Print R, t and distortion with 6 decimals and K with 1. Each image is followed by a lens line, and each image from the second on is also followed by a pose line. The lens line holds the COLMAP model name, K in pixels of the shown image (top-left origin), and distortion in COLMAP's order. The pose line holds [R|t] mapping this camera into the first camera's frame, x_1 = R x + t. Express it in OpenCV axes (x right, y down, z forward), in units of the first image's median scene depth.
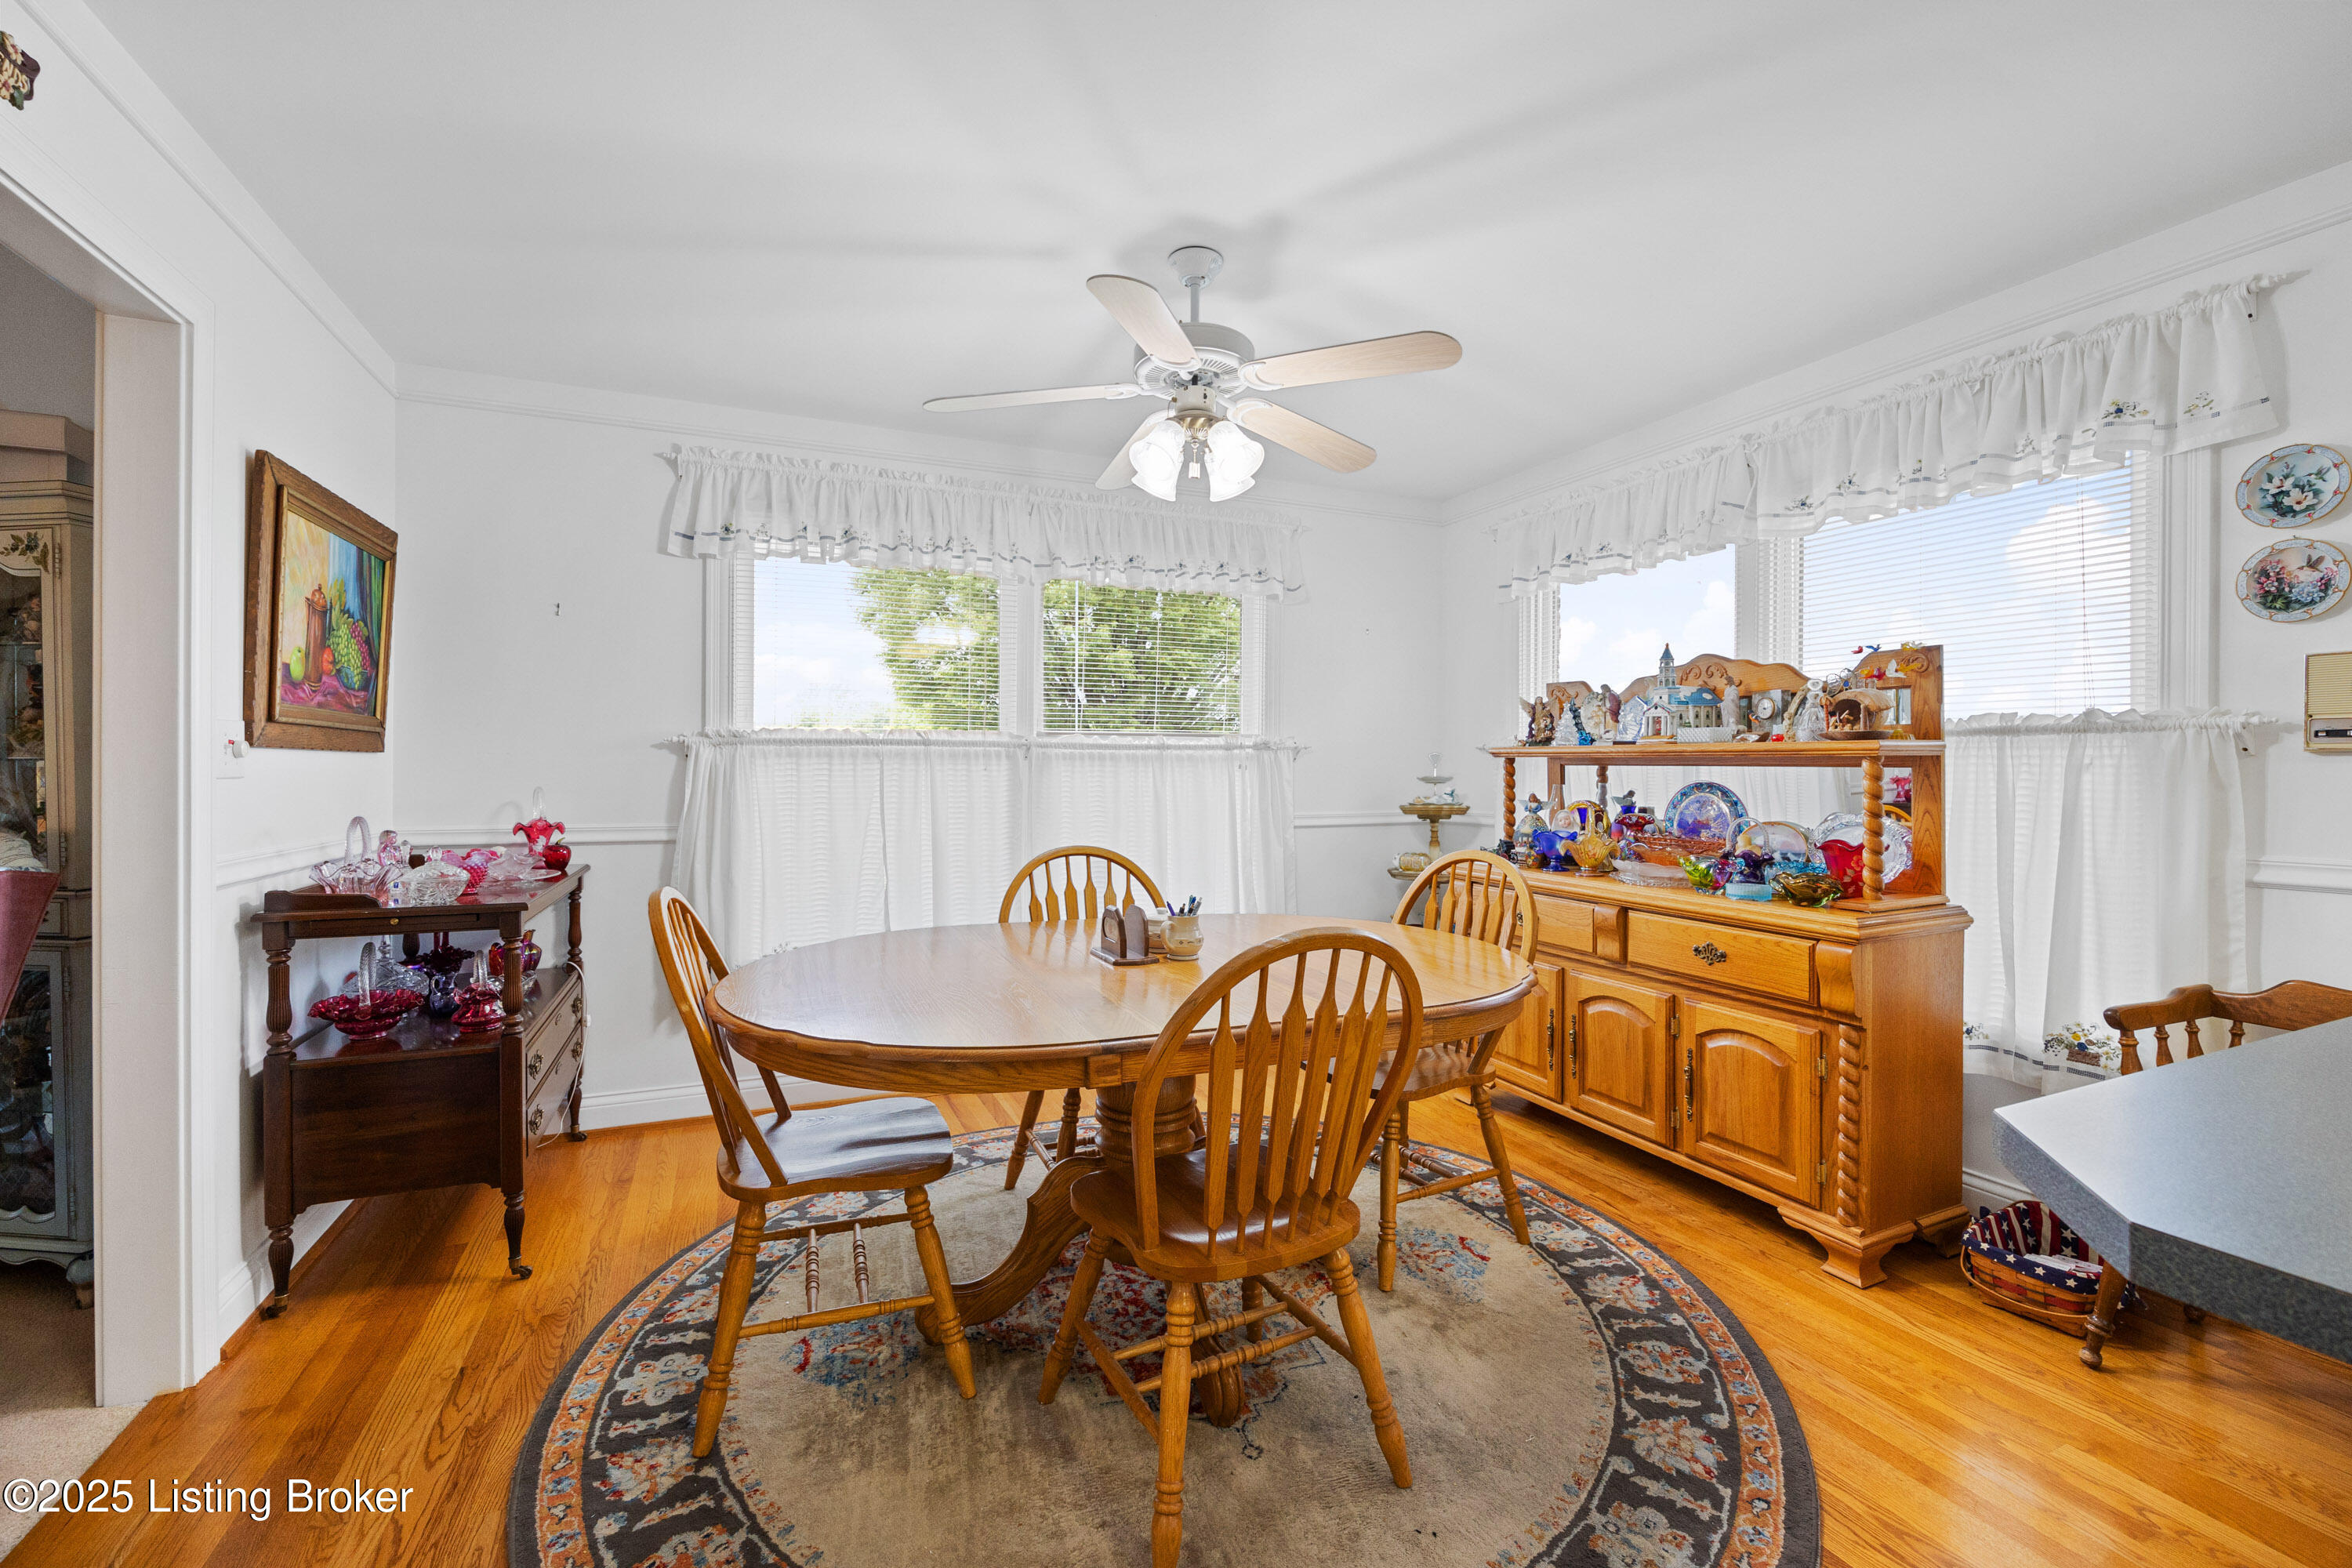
lens RADIAL K [[990.6, 0, 1171.8], [0, 990.6, 780.0], [0, 0, 1]] dist [-0.012752, -0.000302]
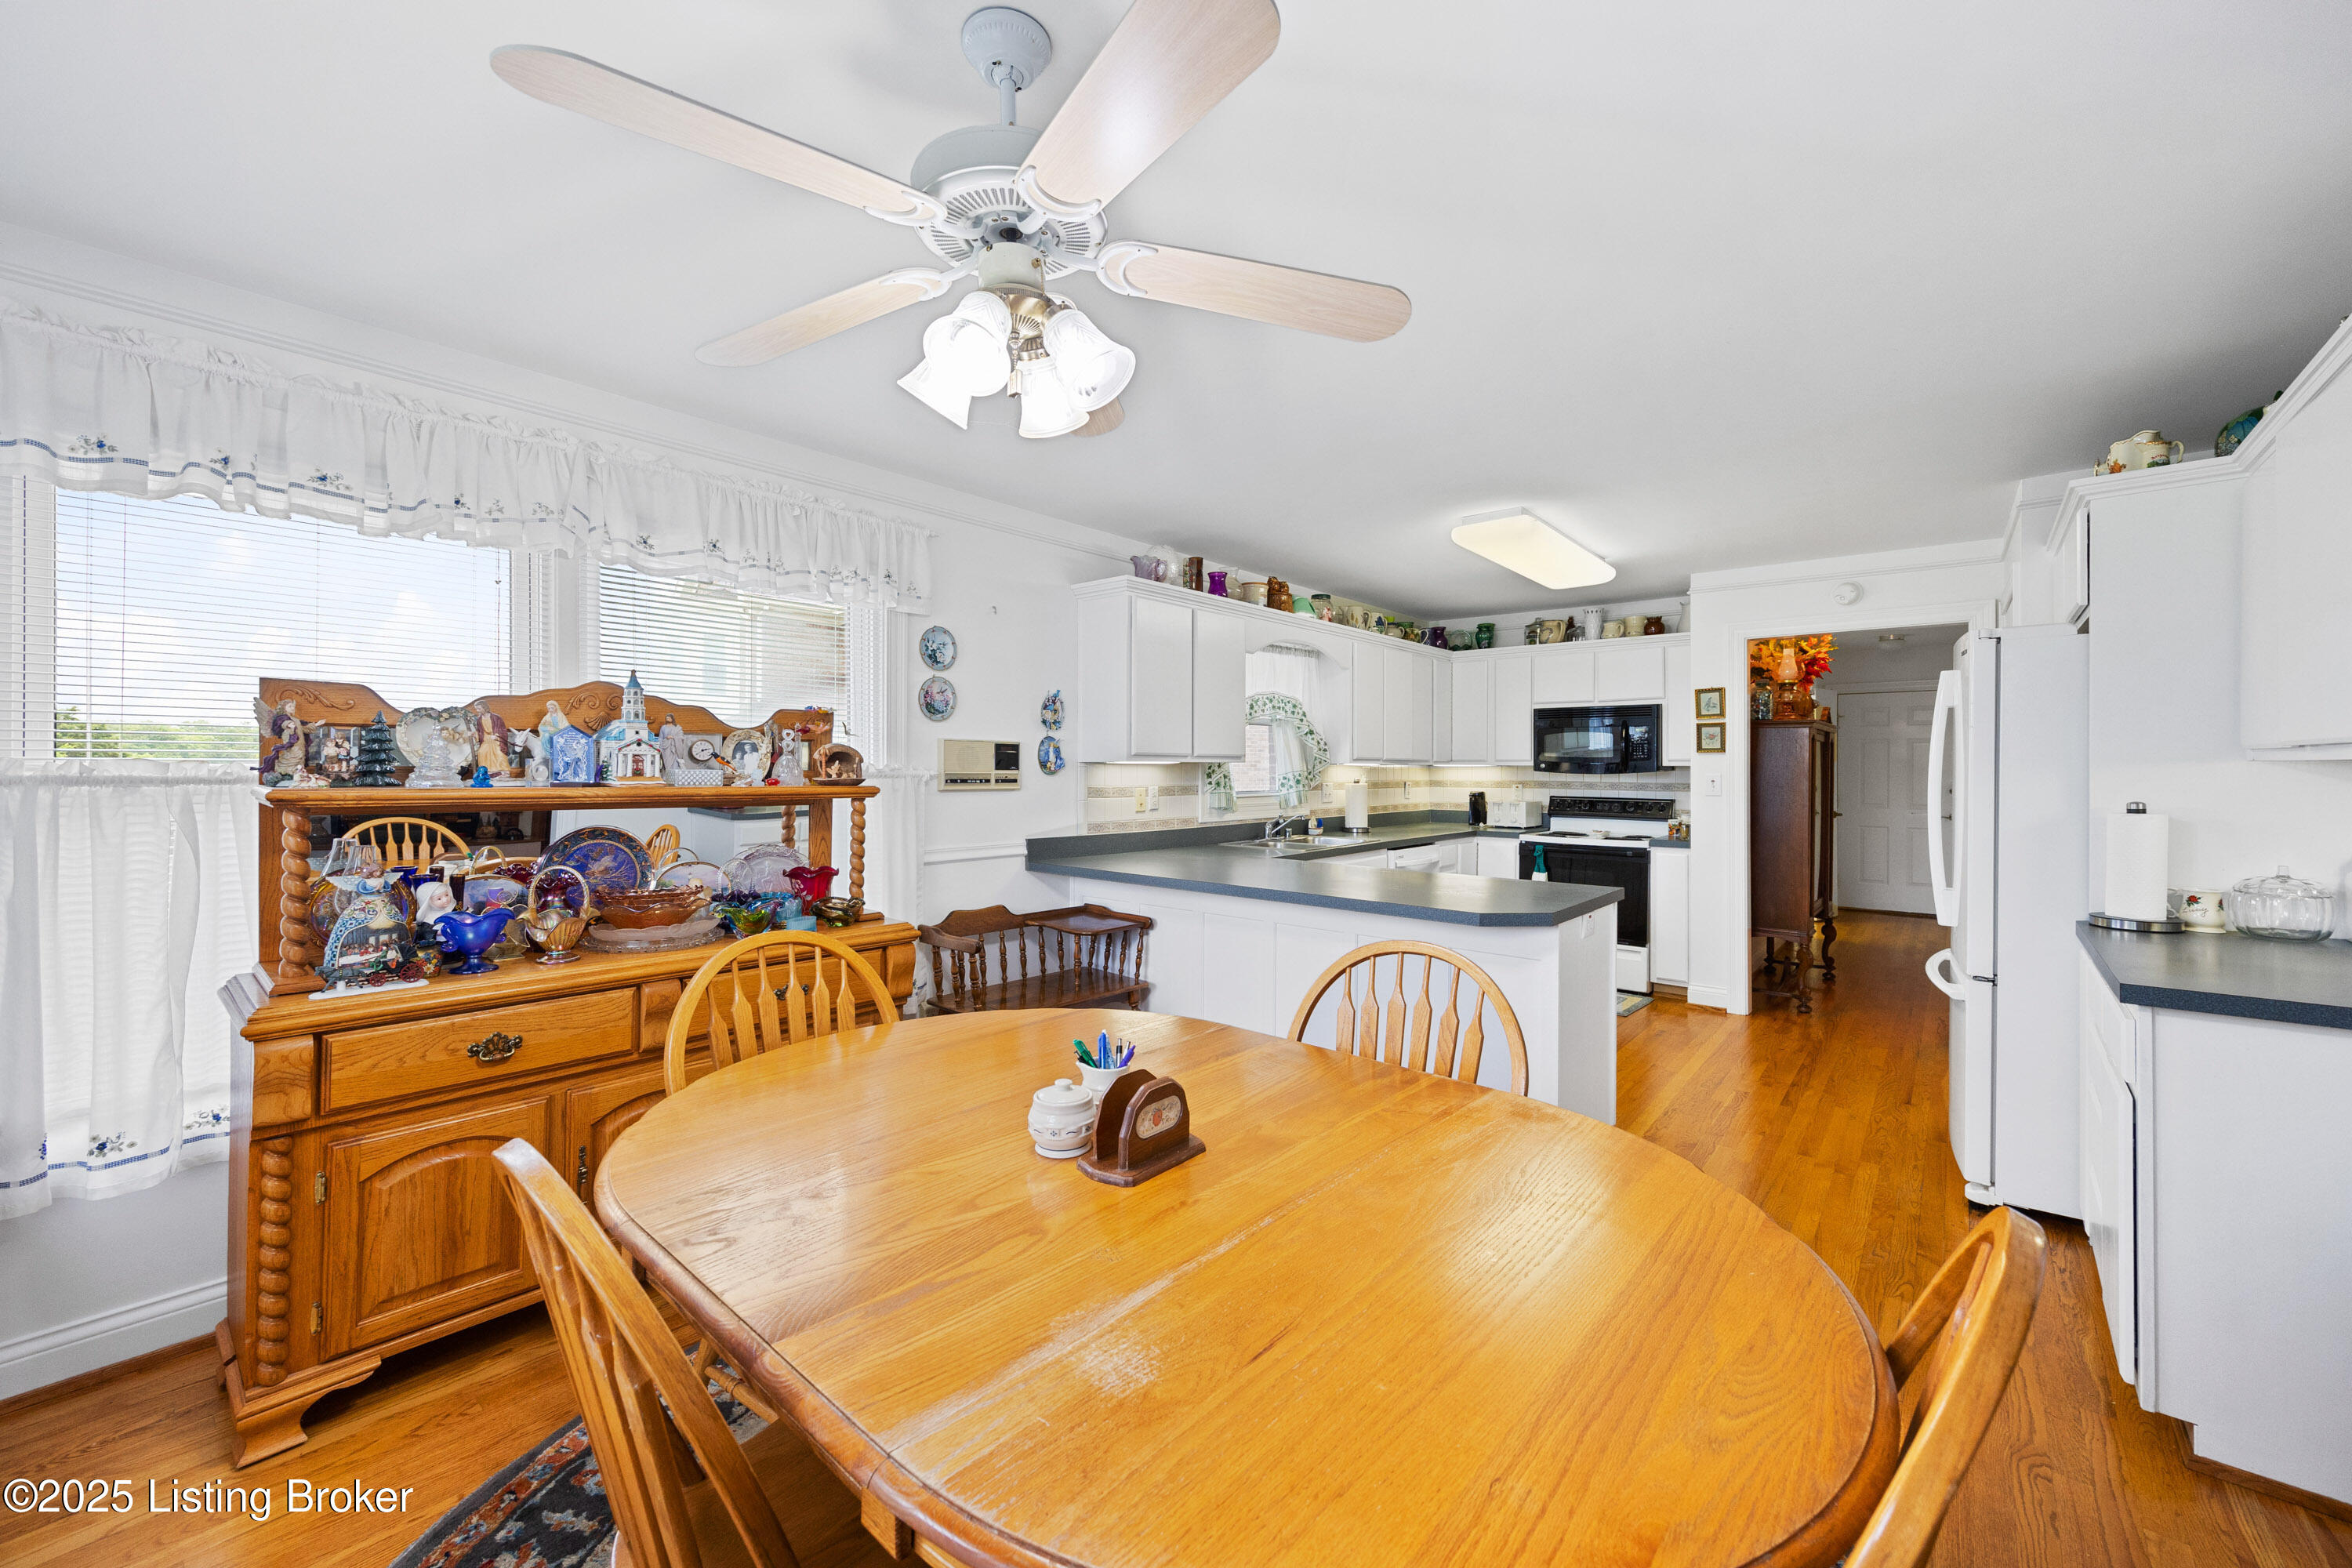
lens RADIAL K [[920.8, 0, 1182.7], [0, 920.8, 775.3], [0, 0, 1]] dist [-0.000438, -0.000040]
pose [[-0.439994, -0.009259, 0.897953, -0.501940], [0.005279, 0.999903, 0.012897, -0.061706], [-0.897985, 0.010415, -0.439902, 1.059686]]
